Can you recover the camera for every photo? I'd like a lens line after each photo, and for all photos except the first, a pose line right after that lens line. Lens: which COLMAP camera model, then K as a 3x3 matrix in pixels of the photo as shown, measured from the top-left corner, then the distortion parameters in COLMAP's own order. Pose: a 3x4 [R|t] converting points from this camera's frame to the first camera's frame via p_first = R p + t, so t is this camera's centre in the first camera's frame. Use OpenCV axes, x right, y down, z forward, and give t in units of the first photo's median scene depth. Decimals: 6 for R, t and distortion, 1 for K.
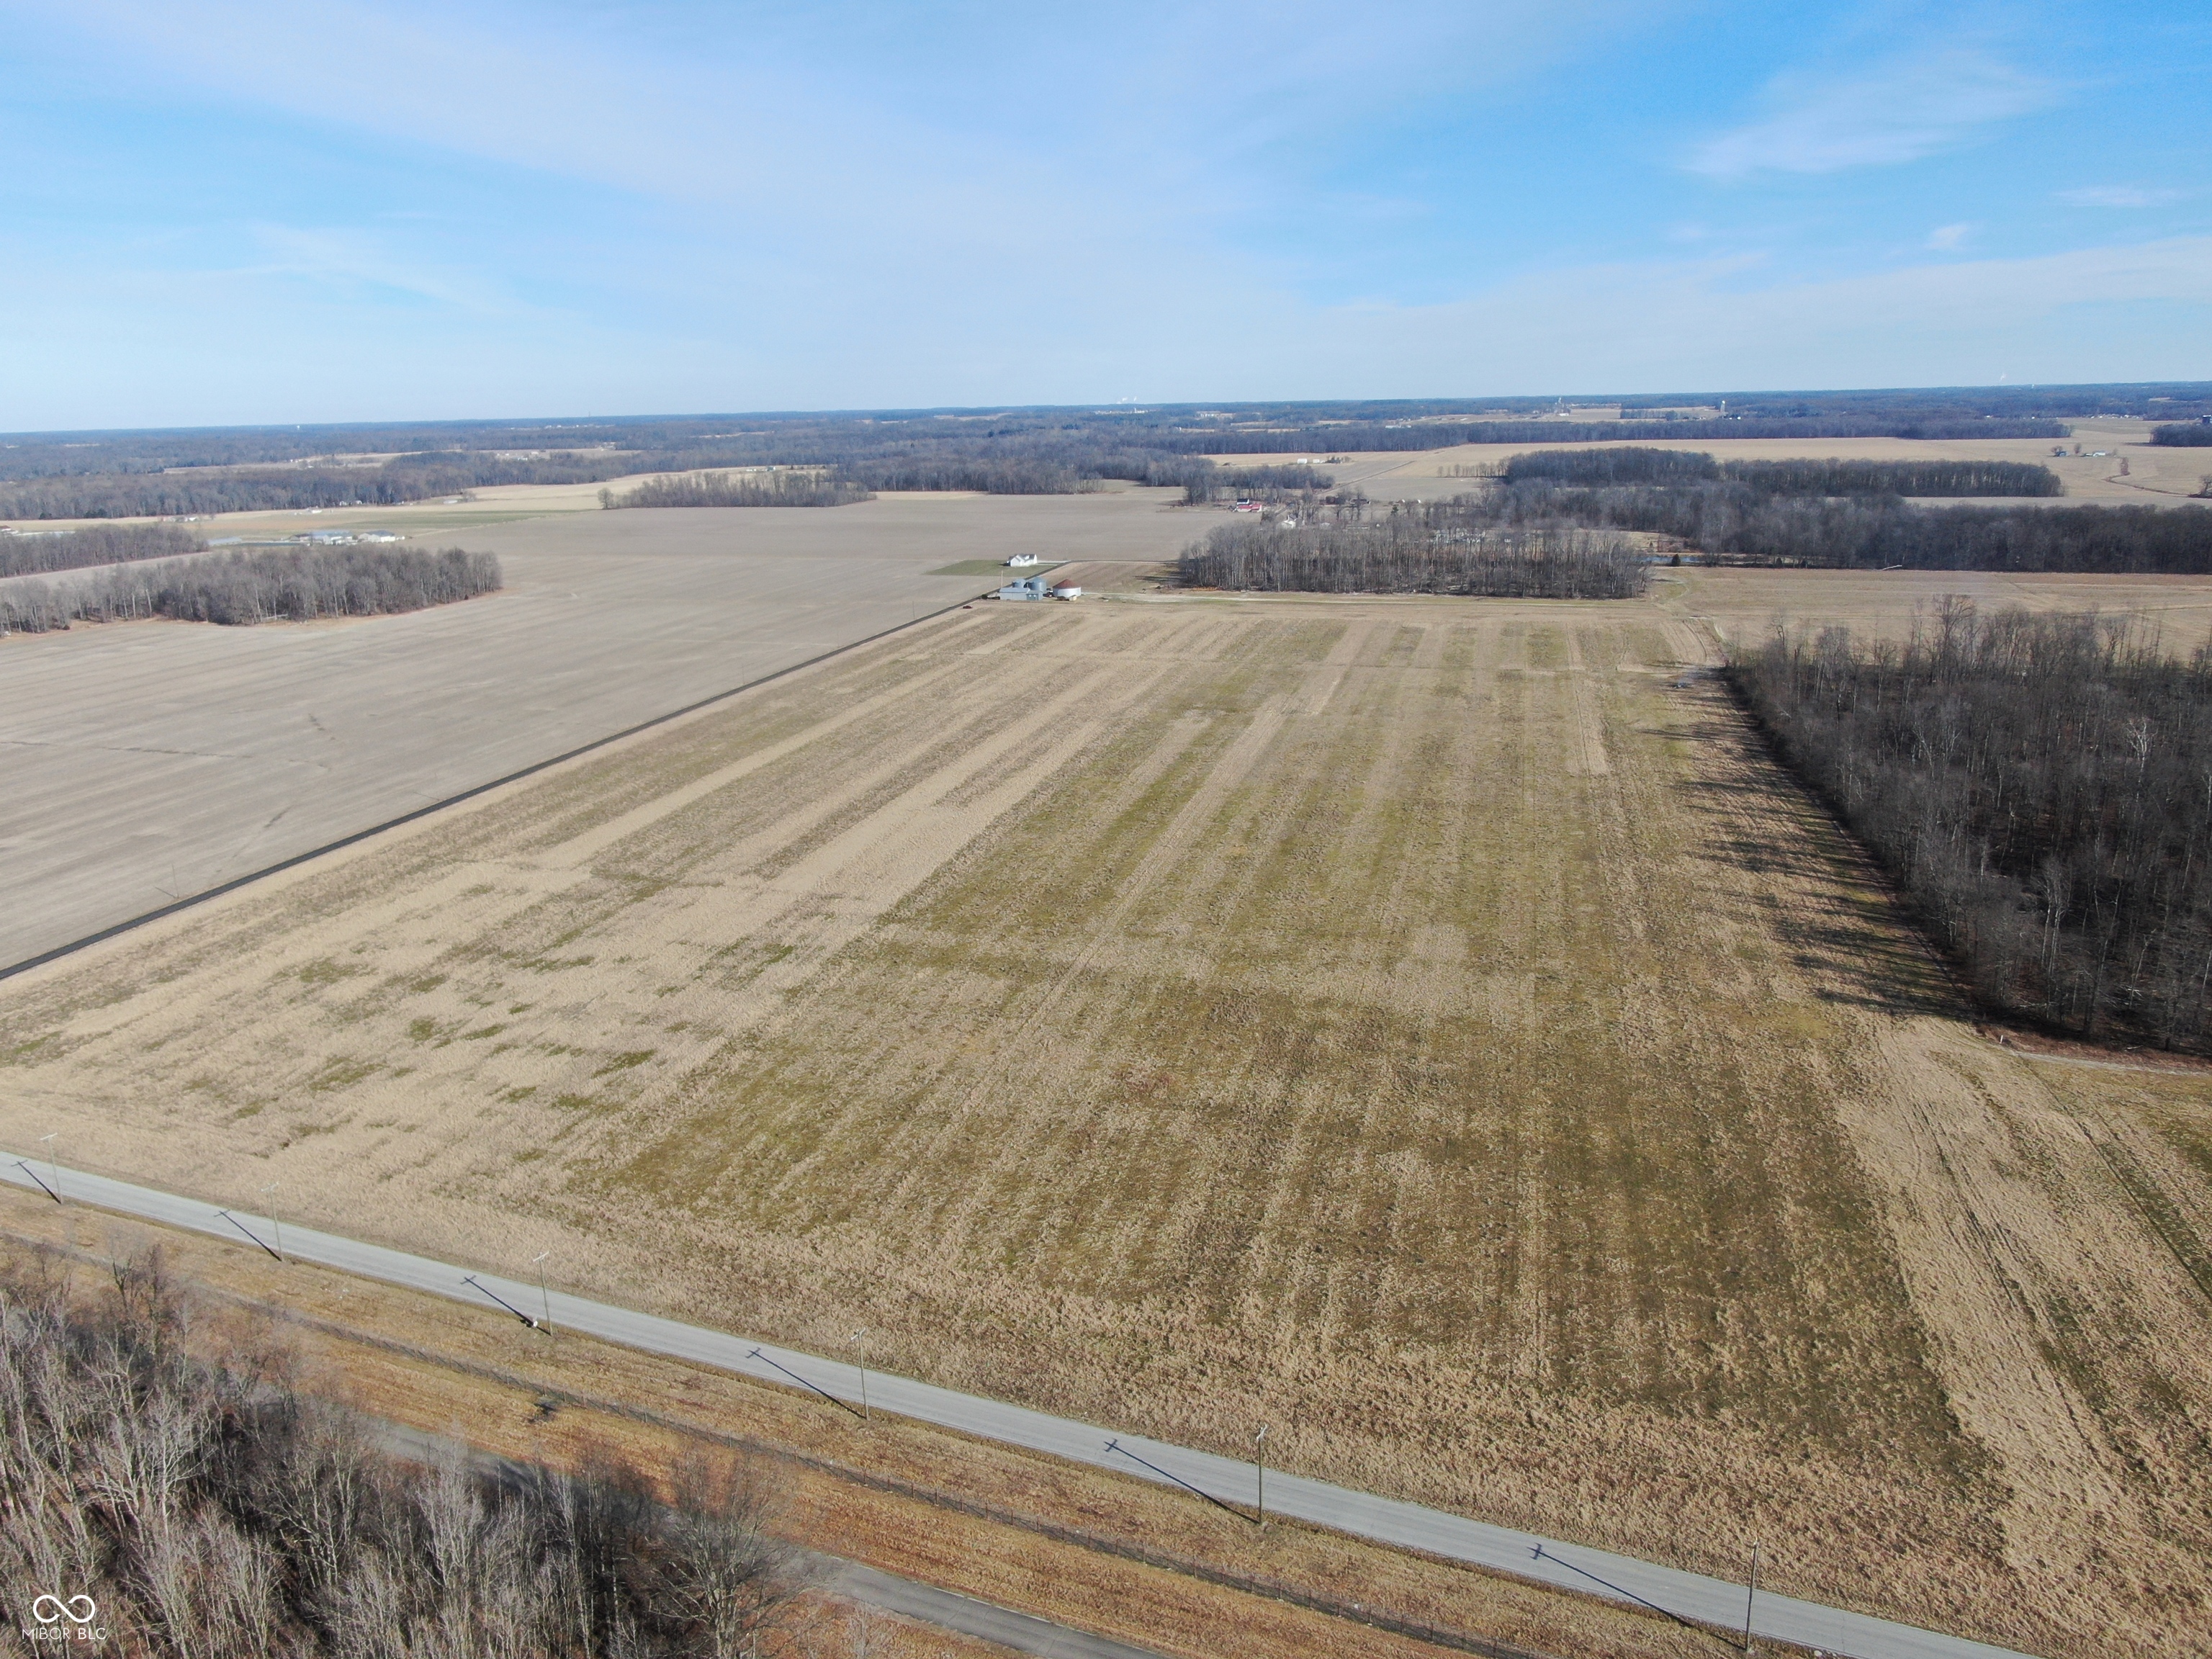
lens RADIAL K [[1610.9, 0, 1100.0], [0, 1610.9, 699.1], [0, 0, 1]] dist [-0.017587, -0.000033]
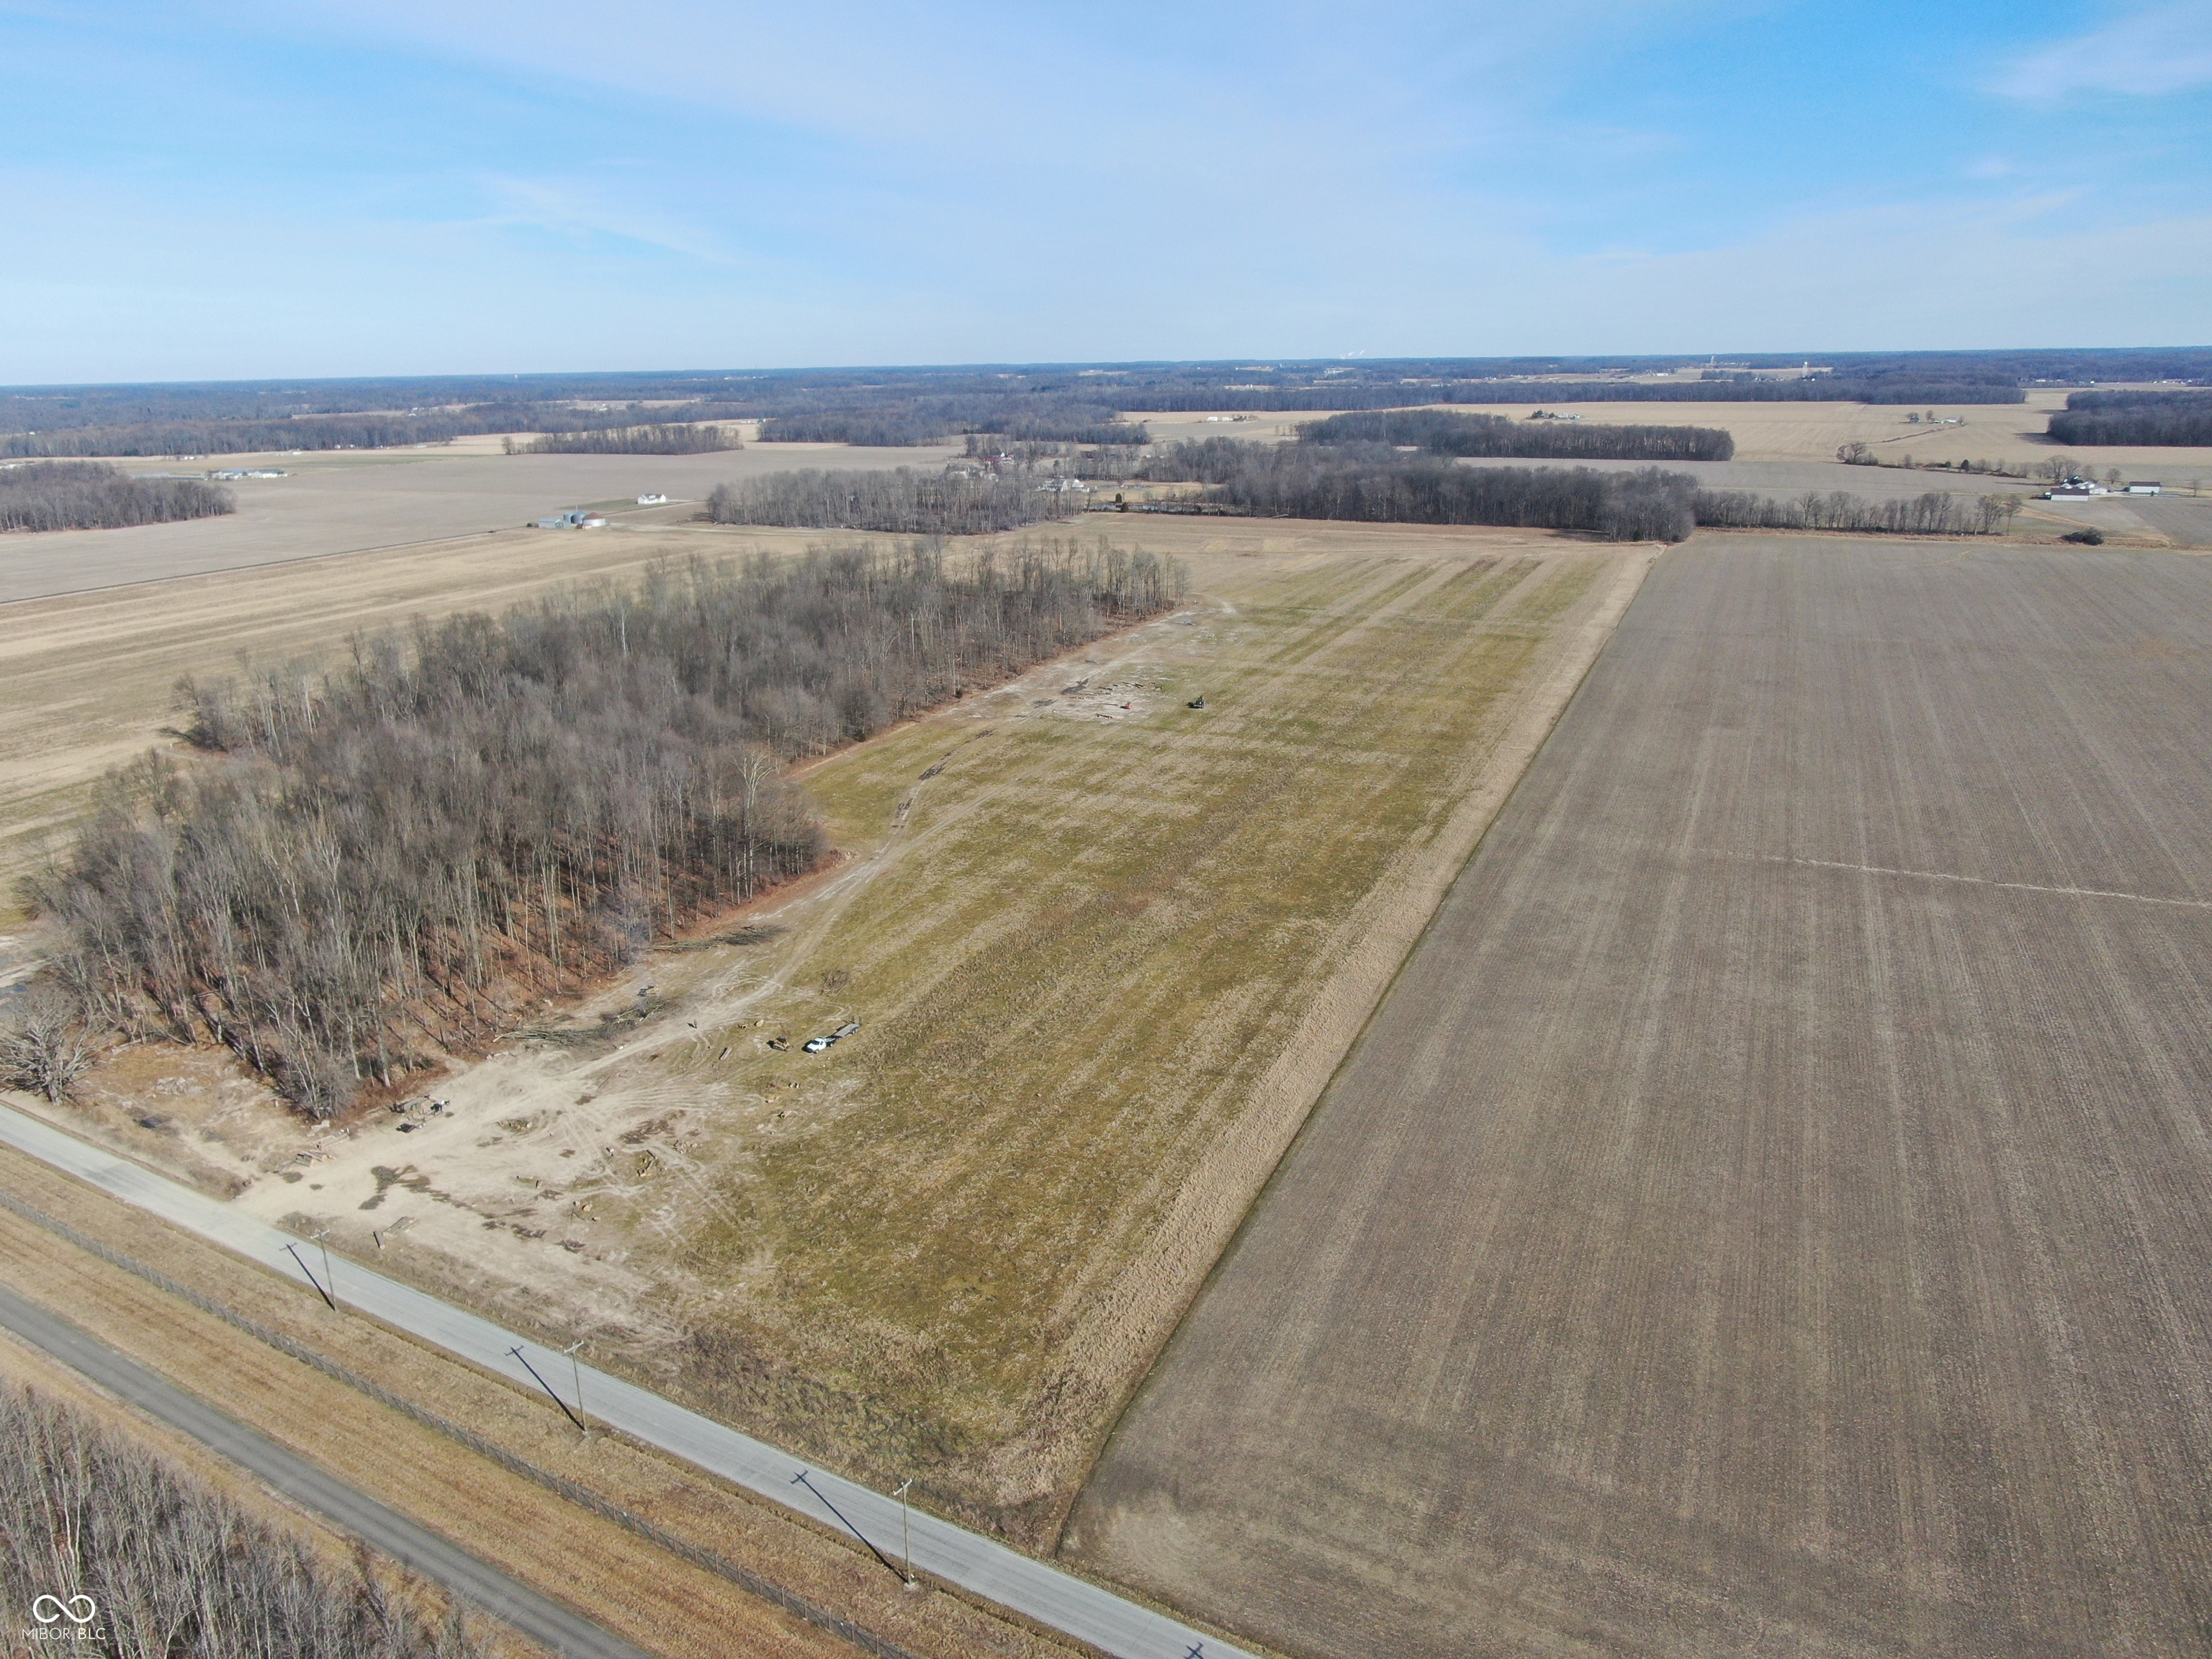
lens RADIAL K [[1580.6, 0, 1106.7], [0, 1580.6, 814.6], [0, 0, 1]] dist [-0.016630, 0.006374]
pose [[0.989230, 0.045764, -0.139029, 0.565007], [-0.031520, 0.994184, 0.102978, 0.021236], [0.142933, -0.097487, 0.984920, -0.189069]]
